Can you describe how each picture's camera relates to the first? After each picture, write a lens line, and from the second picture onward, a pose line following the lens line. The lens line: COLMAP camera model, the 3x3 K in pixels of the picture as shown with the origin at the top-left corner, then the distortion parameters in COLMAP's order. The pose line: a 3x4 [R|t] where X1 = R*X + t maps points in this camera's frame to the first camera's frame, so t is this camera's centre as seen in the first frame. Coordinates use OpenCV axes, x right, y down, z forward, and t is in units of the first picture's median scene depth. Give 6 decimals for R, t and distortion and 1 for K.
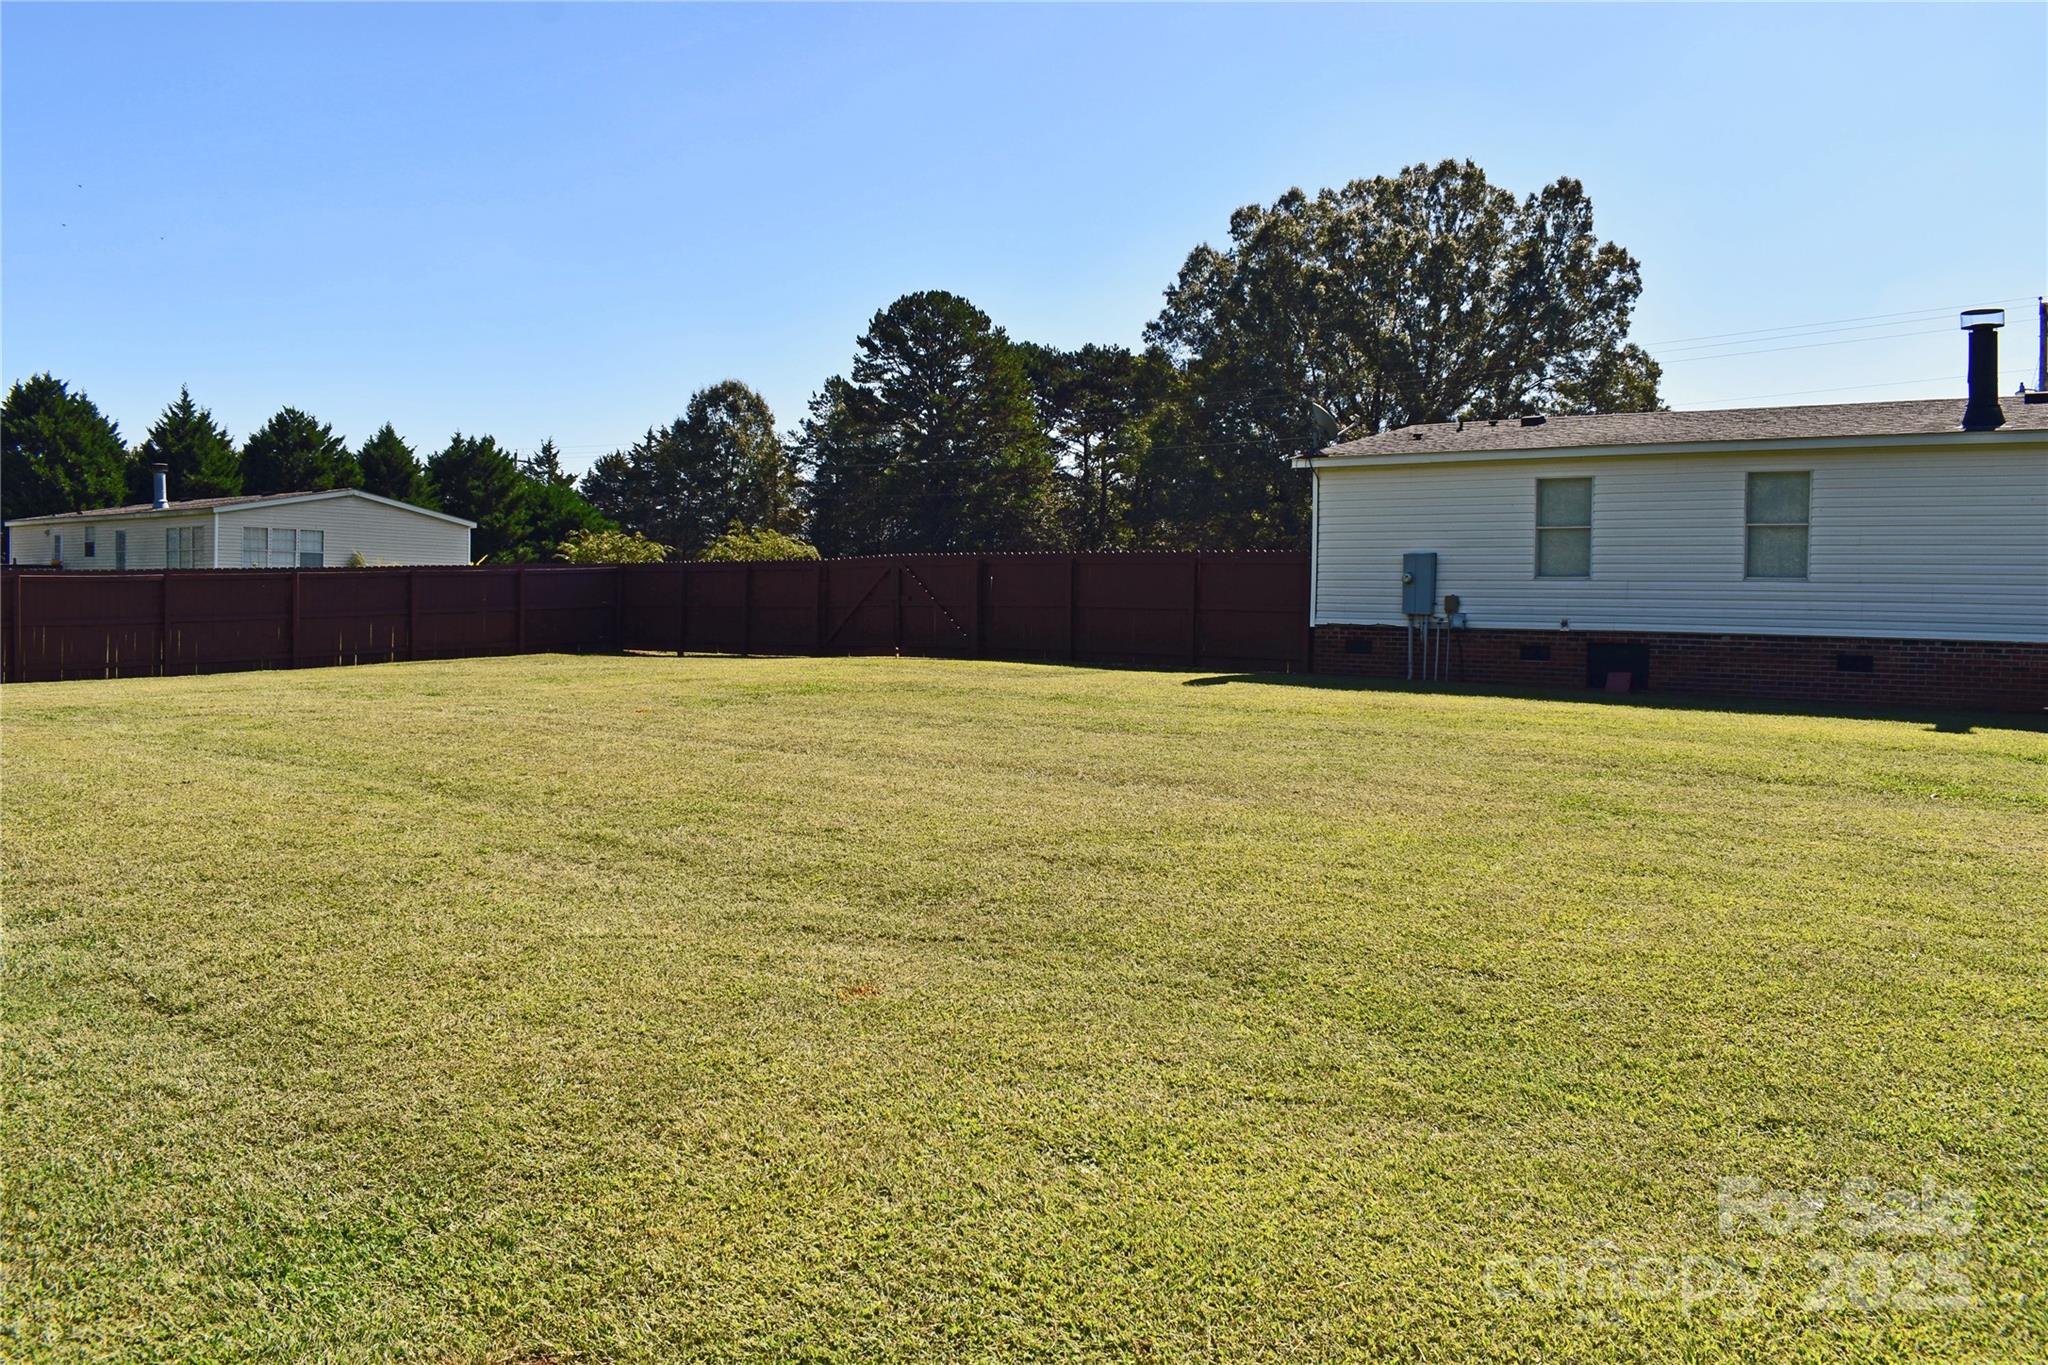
lens RADIAL K [[1643.7, 0, 1024.0], [0, 1643.7, 682.5], [0, 0, 1]] dist [-0.082166, 0.011735]
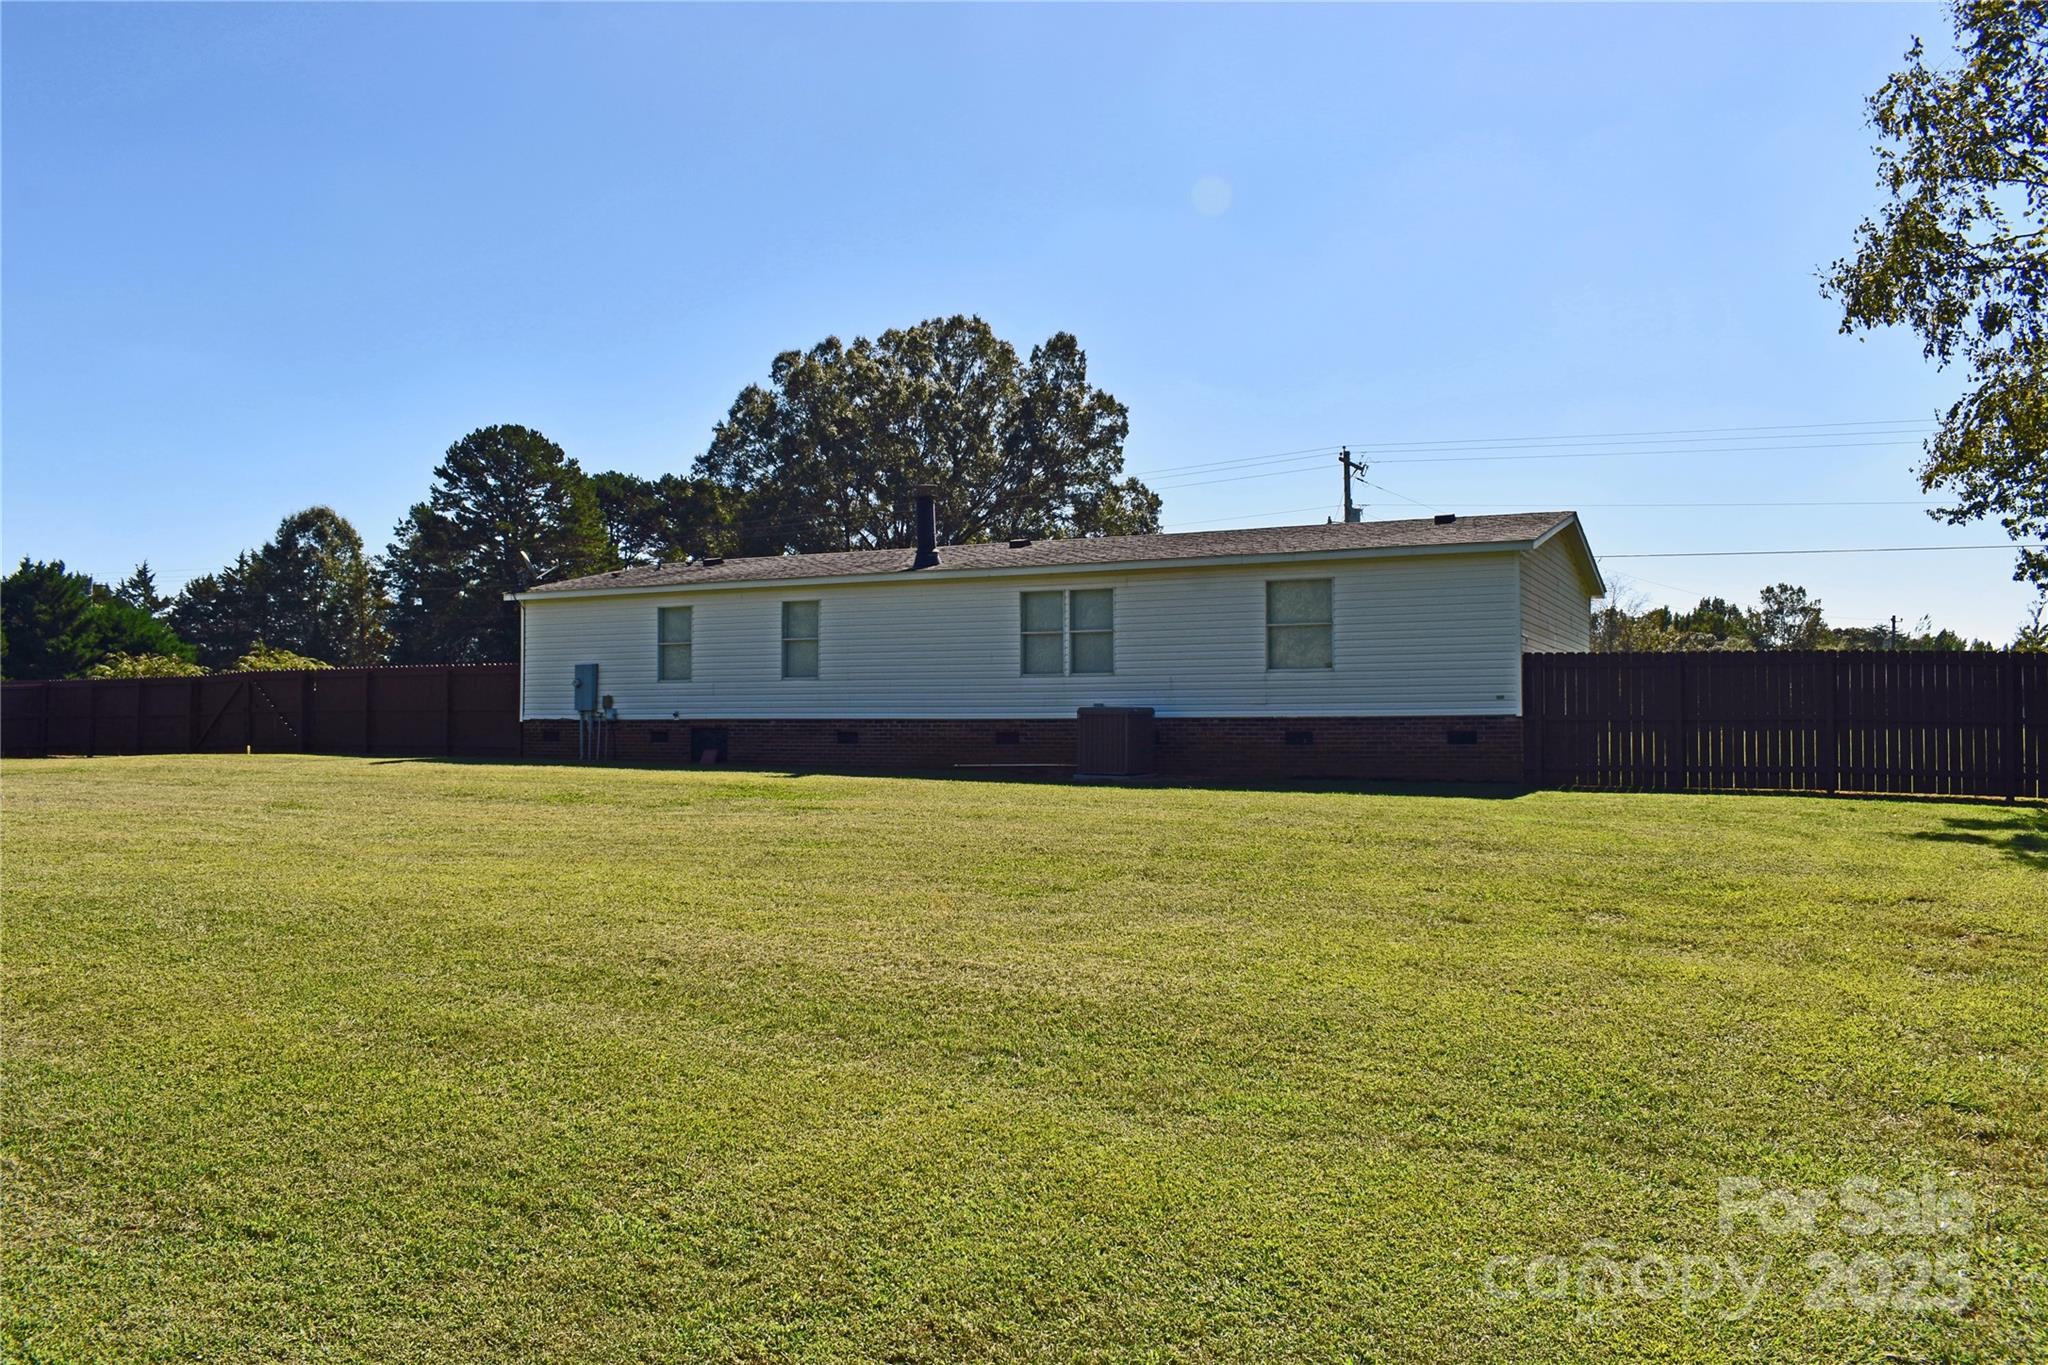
lens RADIAL K [[1643.7, 0, 1024.0], [0, 1643.7, 682.5], [0, 0, 1]] dist [-0.082166, 0.011735]
pose [[0.982933, -0.012071, 0.183565, 0.081910], [0.025117, 0.997307, -0.068910, 0.008478], [-0.182239, 0.072345, 0.980589, -0.085664]]
